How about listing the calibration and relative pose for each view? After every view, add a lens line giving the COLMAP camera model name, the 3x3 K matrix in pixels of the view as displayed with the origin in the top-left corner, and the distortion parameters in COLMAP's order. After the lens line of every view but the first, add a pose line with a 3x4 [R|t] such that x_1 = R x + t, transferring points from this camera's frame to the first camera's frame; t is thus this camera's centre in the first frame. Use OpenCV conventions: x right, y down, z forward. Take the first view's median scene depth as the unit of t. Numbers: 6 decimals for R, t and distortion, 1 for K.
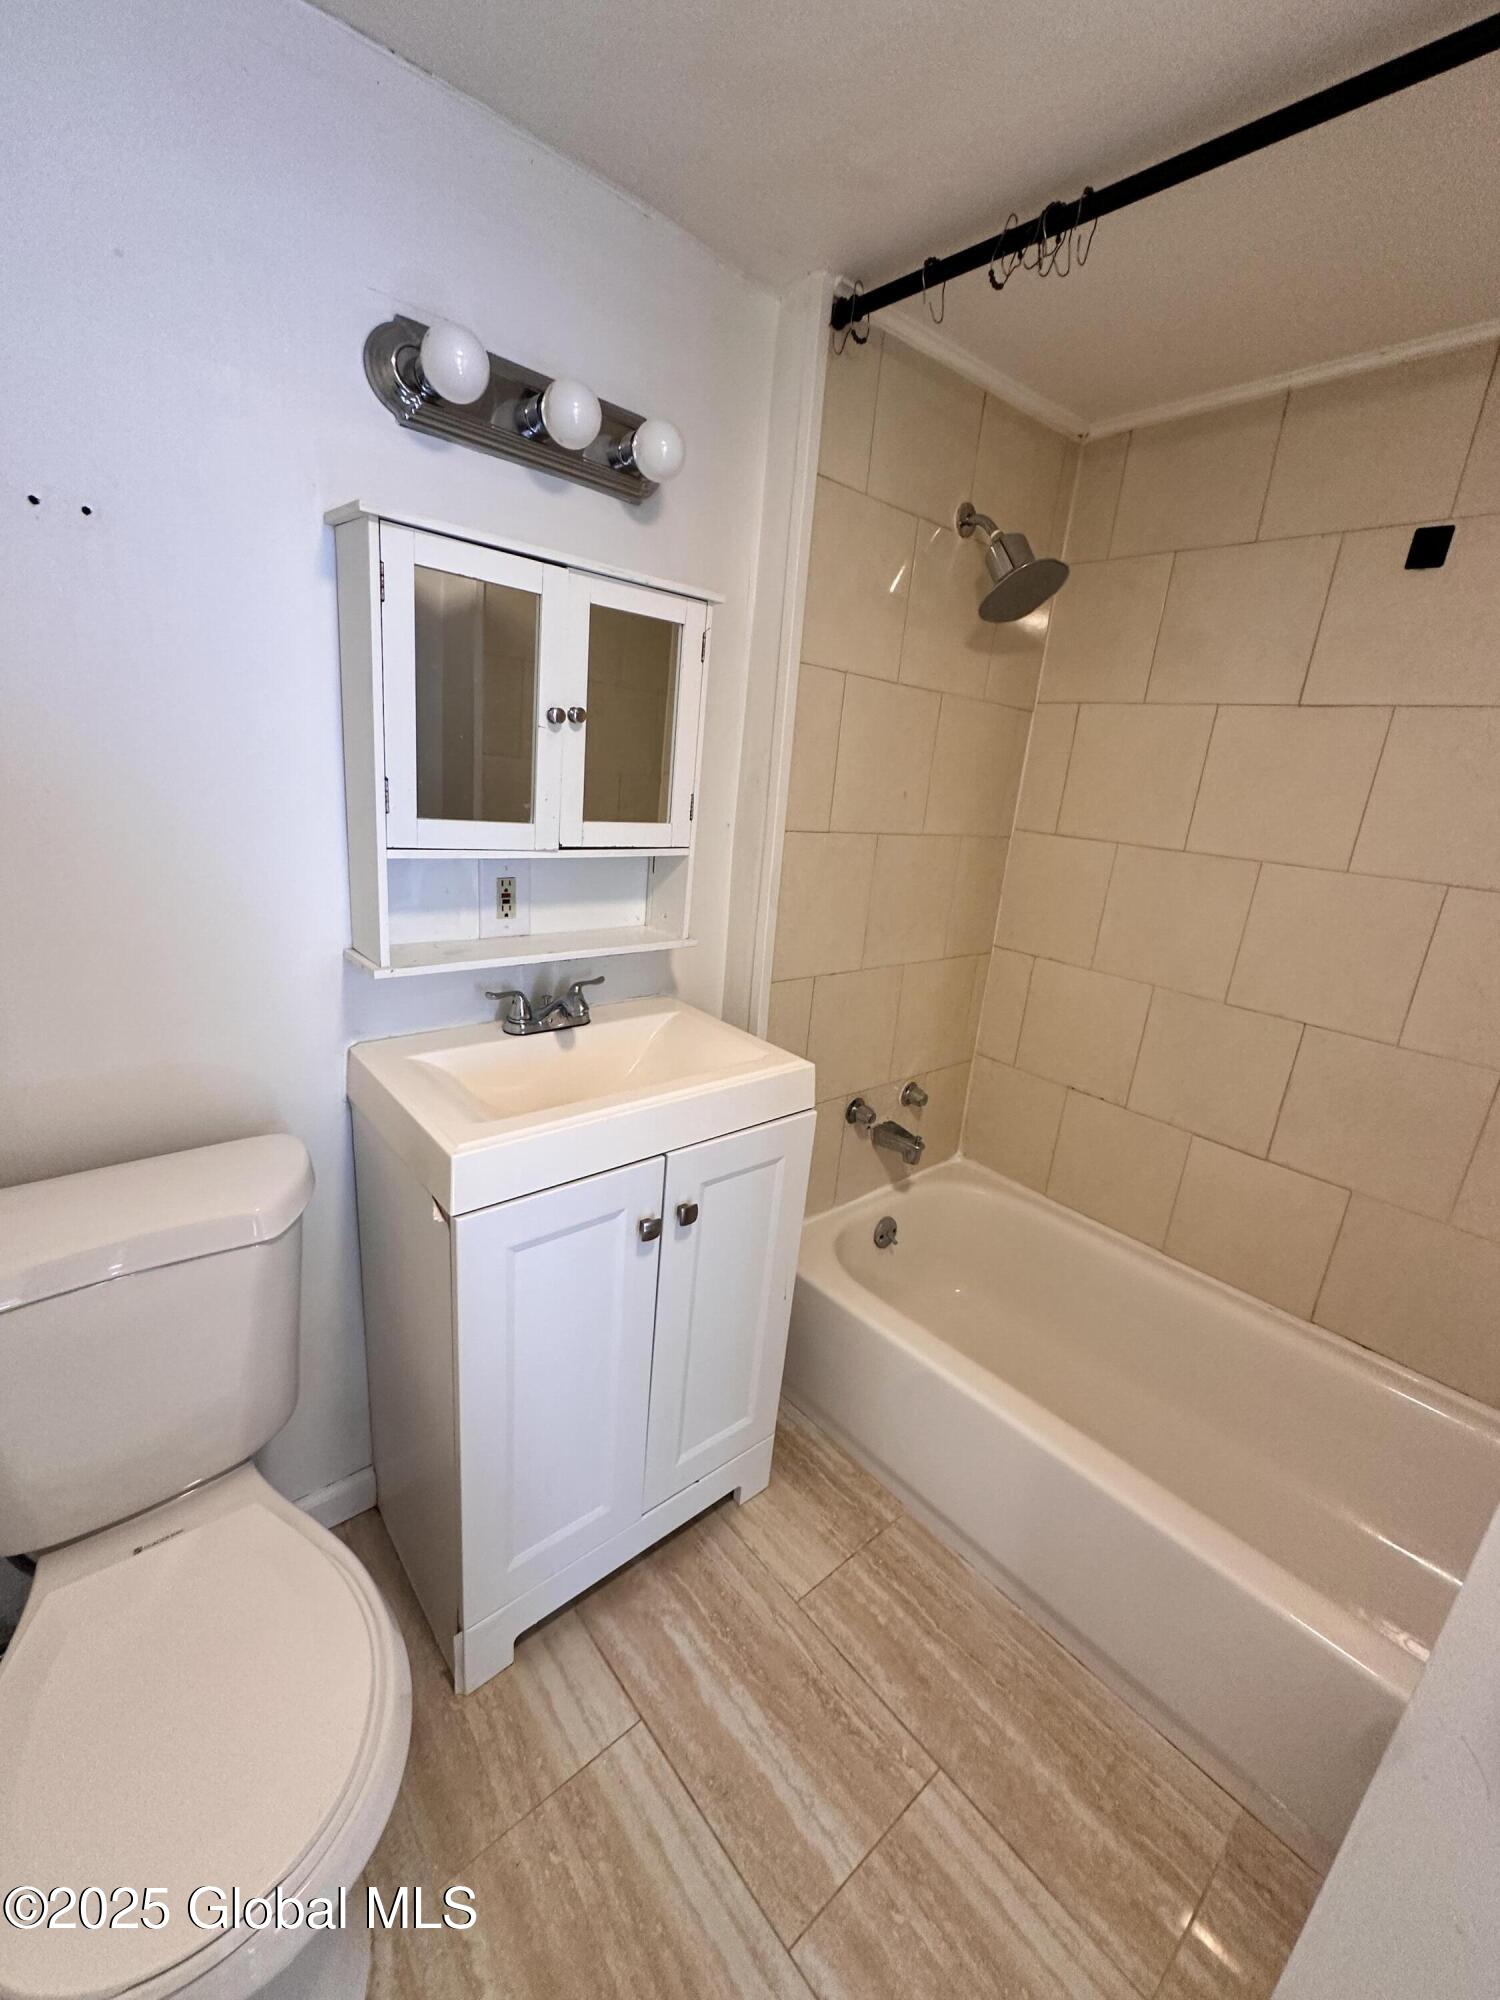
lens RADIAL K [[809.1, 0, 750.7], [0, 809.1, 1003.7], [0, 0, 1]] dist [-0.001129, -0.001407]
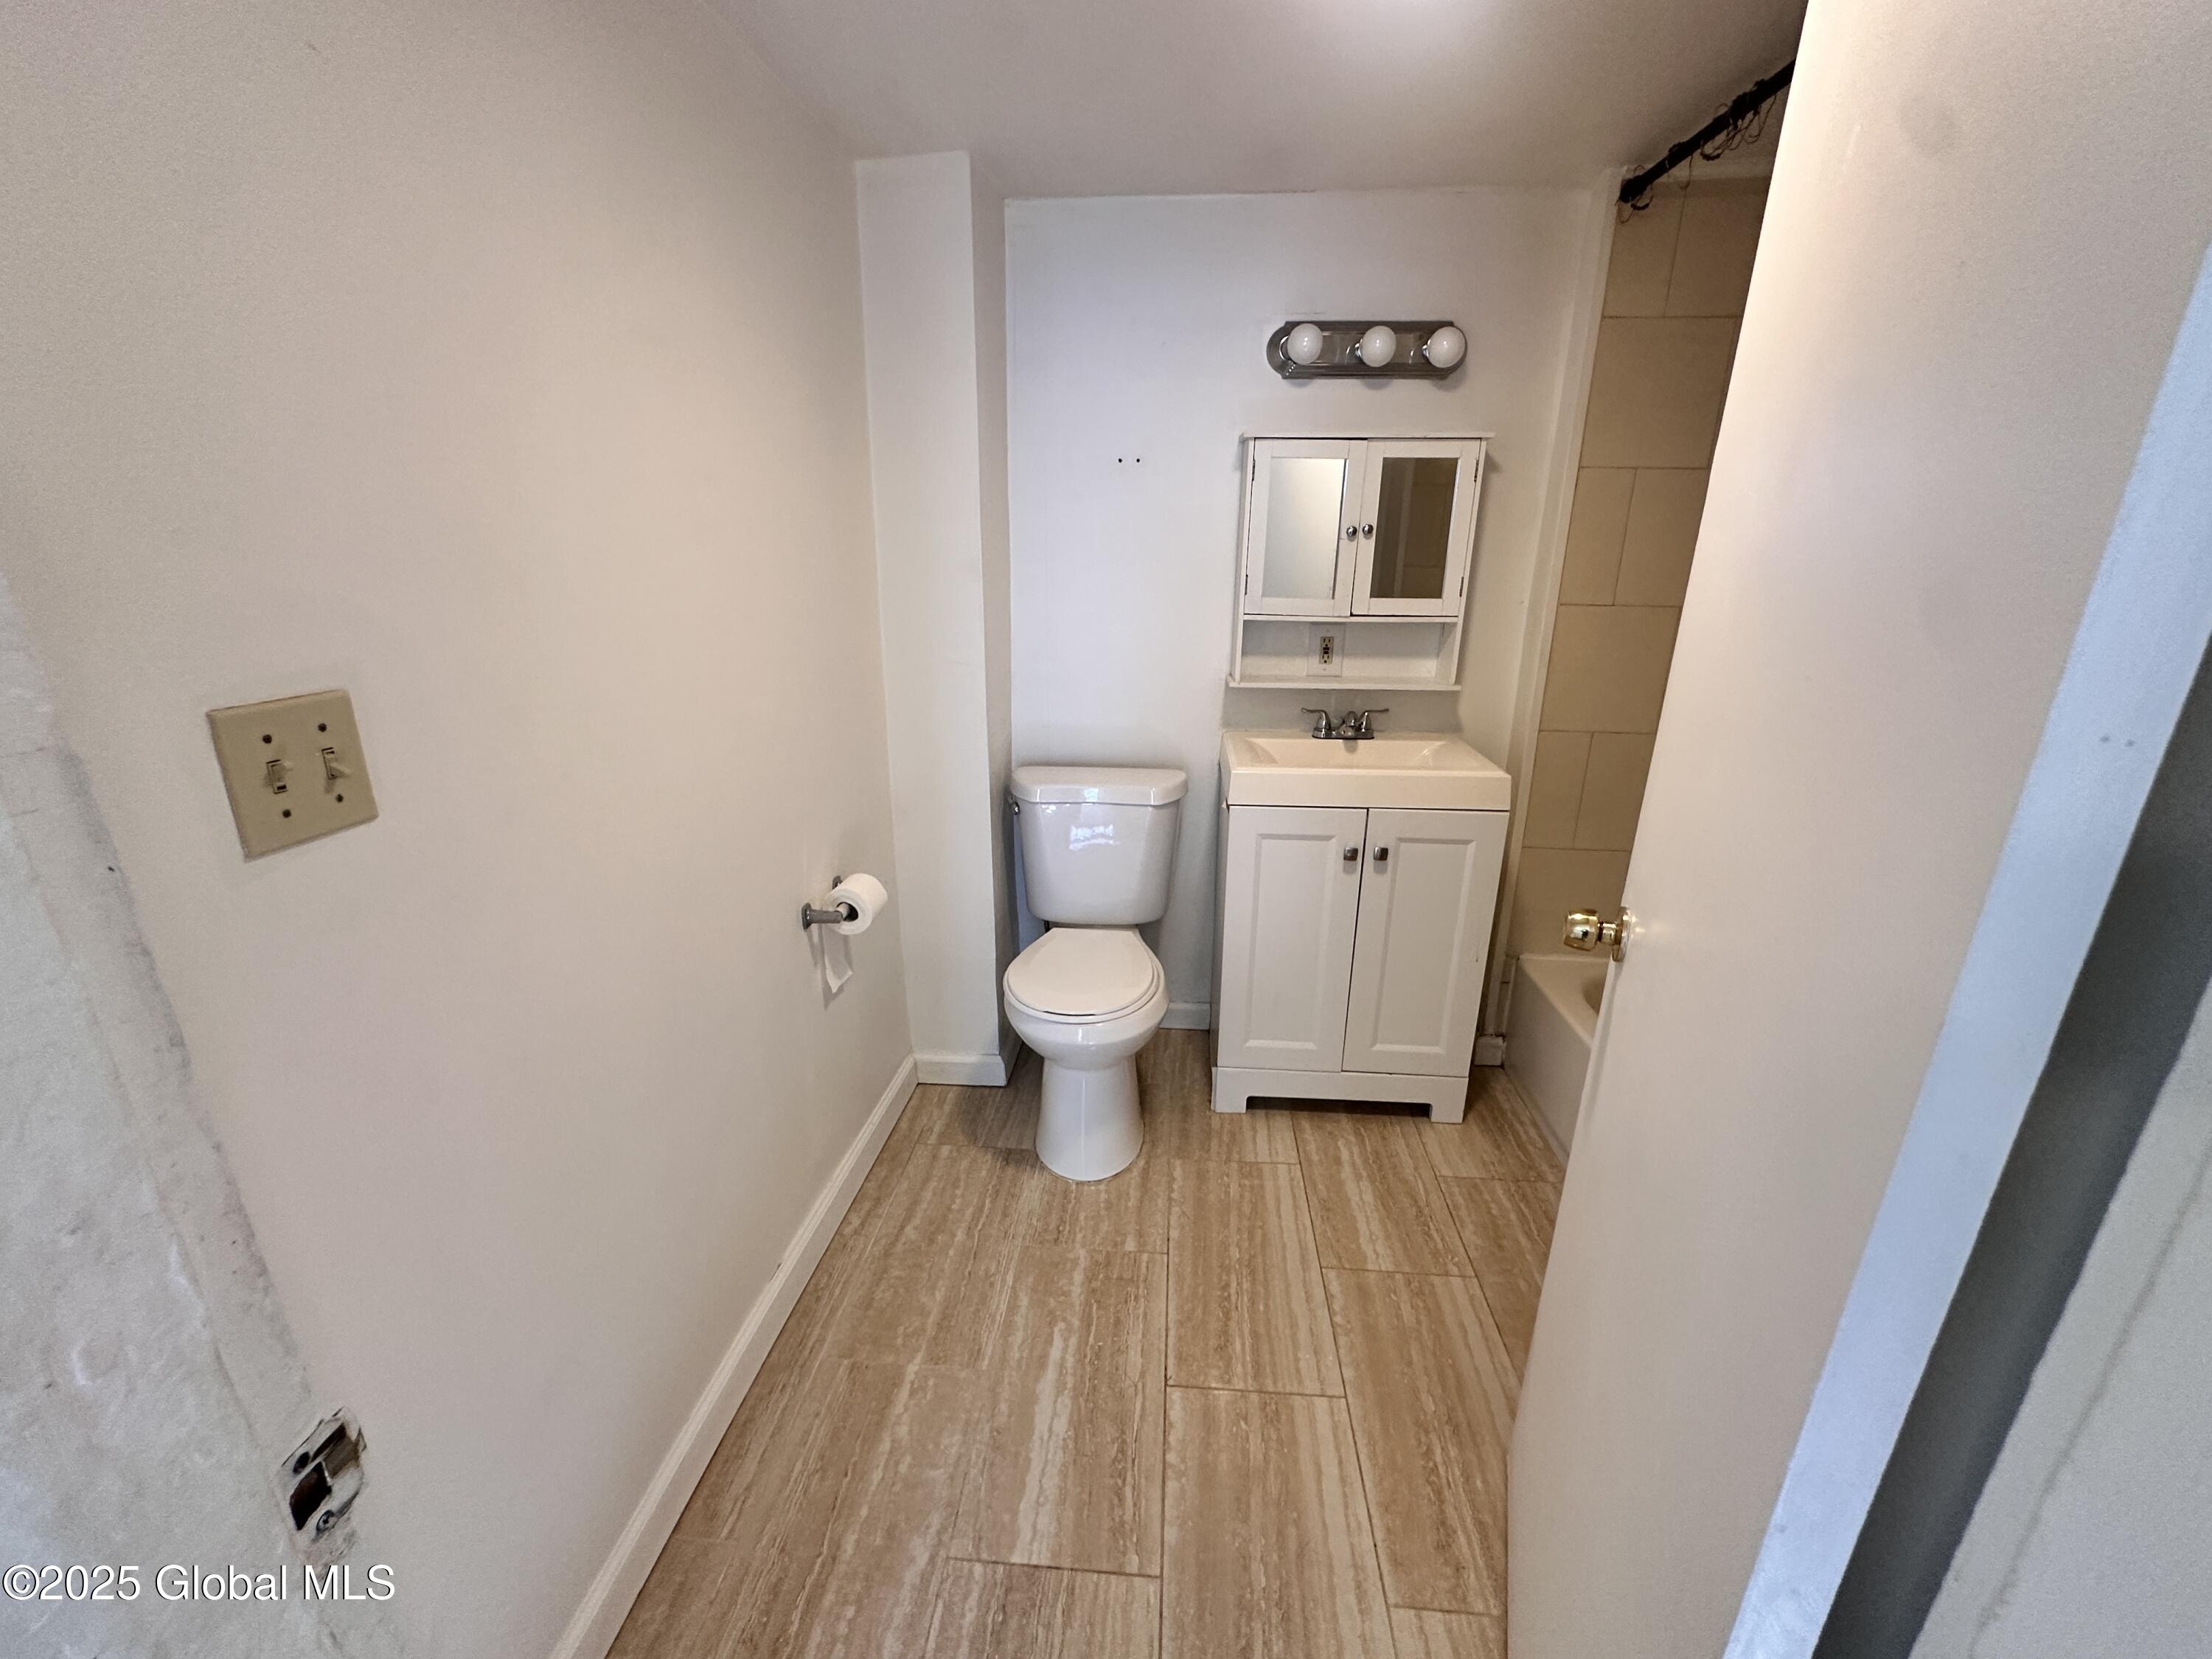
lens RADIAL K [[894.9, 0, 1108.5], [0, 894.9, 835.1], [0, 0, 1]] dist [-0.001129, -0.001407]
pose [[0.704914, 0.142709, -0.694788, 0.617312], [-0.149861, 0.987403, 0.050766, 0.186297], [0.693281, 0.068336, 0.717420, -0.476196]]
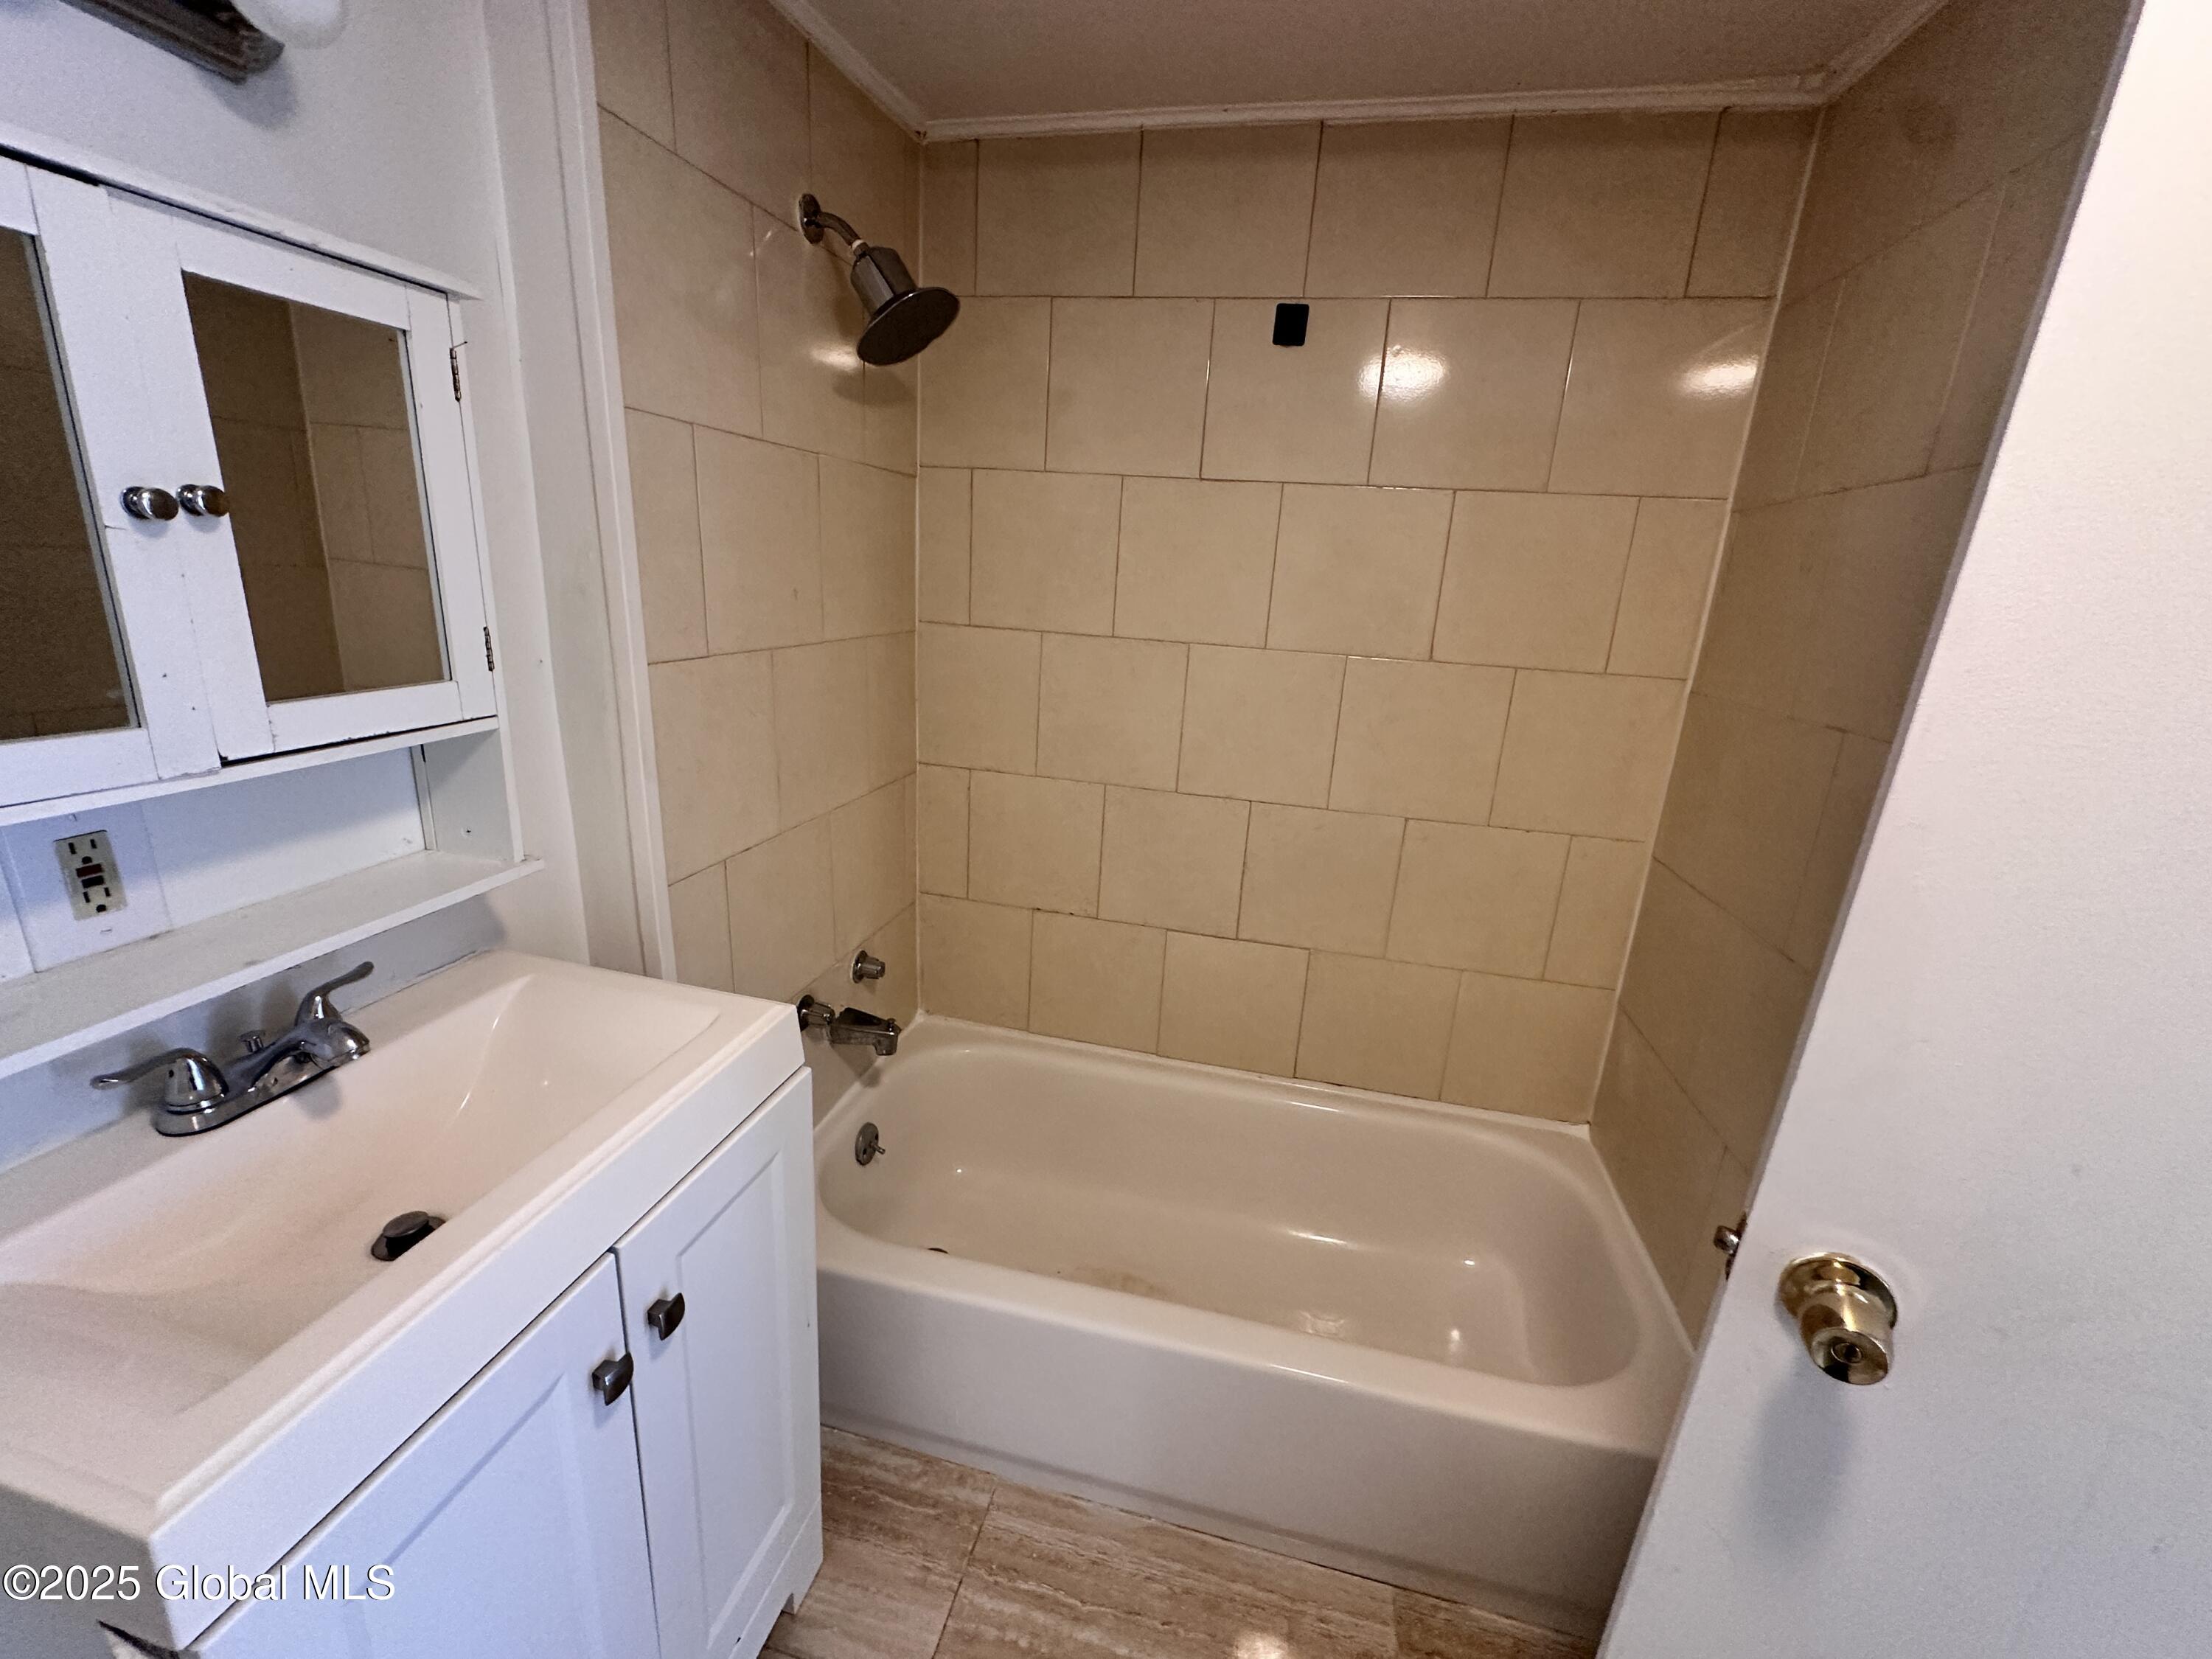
lens RADIAL K [[894.9, 0, 1104.1], [0, 894.9, 828.2], [0, 0, 1]] dist [-0.001129, -0.001407]
pose [[0.811266, -0.203178, 0.548240, -0.091976], [0.175857, 0.979053, 0.102610, -0.101836], [-0.557604, 0.013168, 0.830003, 0.205467]]
